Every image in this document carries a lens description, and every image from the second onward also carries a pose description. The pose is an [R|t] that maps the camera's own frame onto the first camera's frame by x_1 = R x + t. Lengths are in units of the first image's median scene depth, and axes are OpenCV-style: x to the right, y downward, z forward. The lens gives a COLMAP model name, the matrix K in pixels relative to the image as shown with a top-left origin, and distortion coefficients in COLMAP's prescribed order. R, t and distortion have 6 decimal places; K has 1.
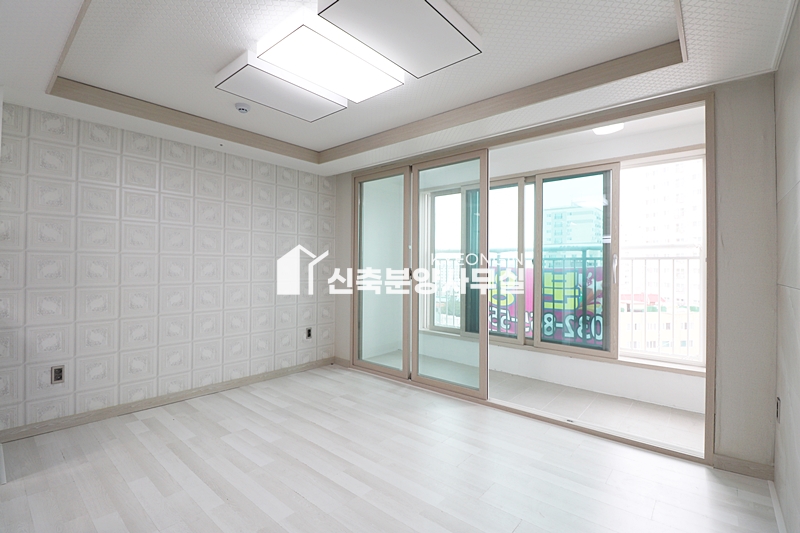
lens RADIAL K [[368.8, 0, 403.5], [0, 368.8, 262.3], [0, 0, 1]] dist [-0.003912, -0.010176]
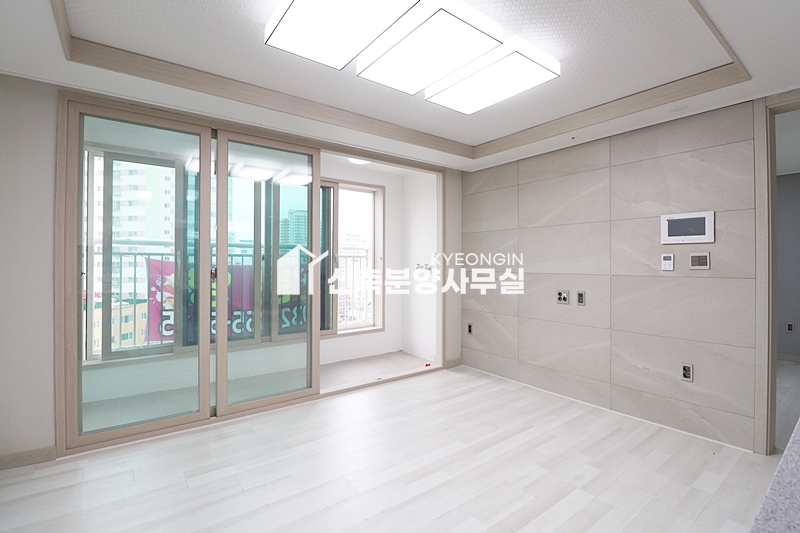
lens RADIAL K [[368.8, 0, 402.2], [0, 368.8, 262.0], [0, 0, 1]] dist [-0.003912, -0.010176]
pose [[0.219982, -0.005747, 0.975487, -0.647773], [-0.010086, 0.999916, 0.008166, -0.004569], [-0.975452, -0.011635, 0.219906, 0.488441]]
